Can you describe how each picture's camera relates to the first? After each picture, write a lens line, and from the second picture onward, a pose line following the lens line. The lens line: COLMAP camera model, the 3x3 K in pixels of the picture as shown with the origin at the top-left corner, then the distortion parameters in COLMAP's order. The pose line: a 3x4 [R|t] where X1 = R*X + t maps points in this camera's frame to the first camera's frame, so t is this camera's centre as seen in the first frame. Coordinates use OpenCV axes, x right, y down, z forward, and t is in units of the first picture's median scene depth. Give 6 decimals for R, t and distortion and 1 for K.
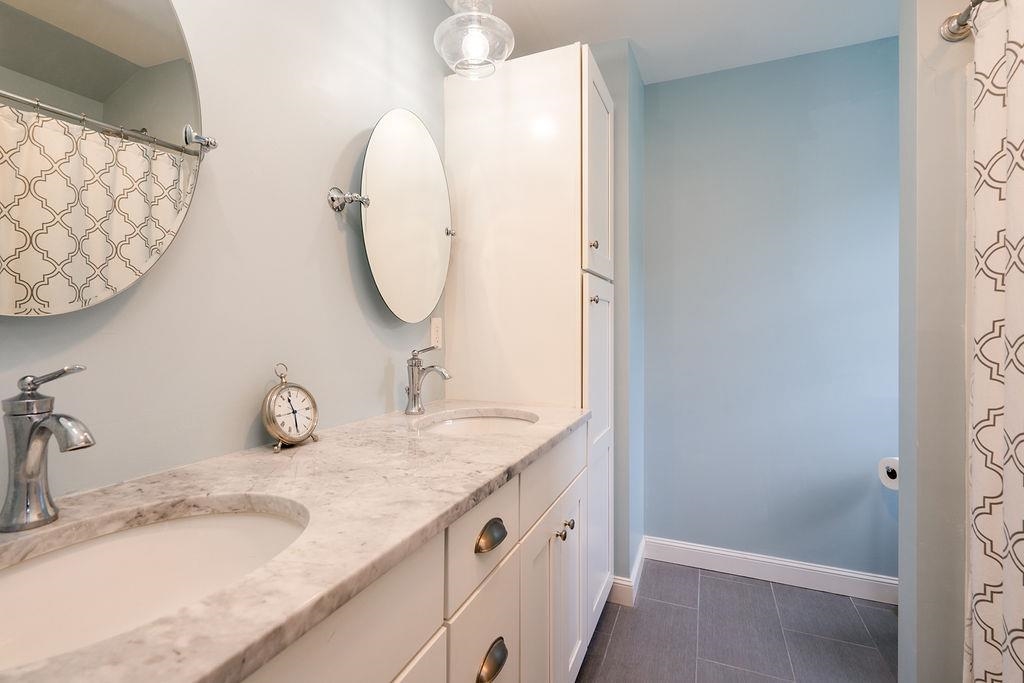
lens RADIAL K [[468.0, 0, 511.8], [0, 468.0, 339.8], [0, 0, 1]] dist [-0.017535, 0.008802]
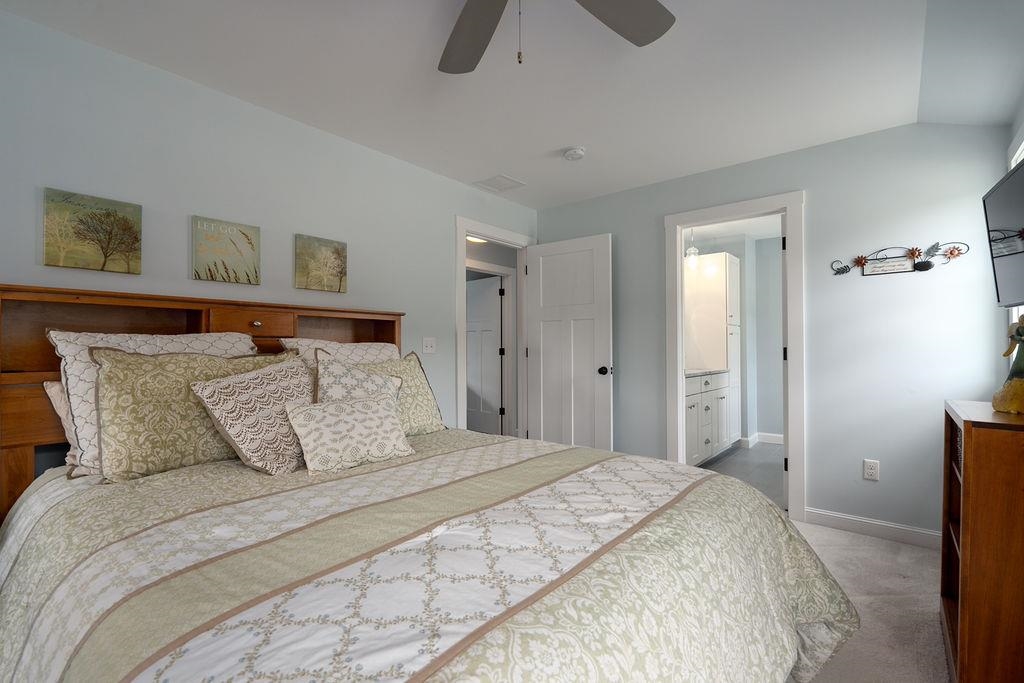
lens RADIAL K [[468.0, 0, 511.8], [0, 468.0, 339.8], [0, 0, 1]] dist [-0.017535, 0.008802]
pose [[0.959165, -0.003076, -0.282830, -0.338013], [-0.001281, 0.999883, -0.015220, 0.006965], [0.282844, 0.014961, 0.959049, -2.329558]]
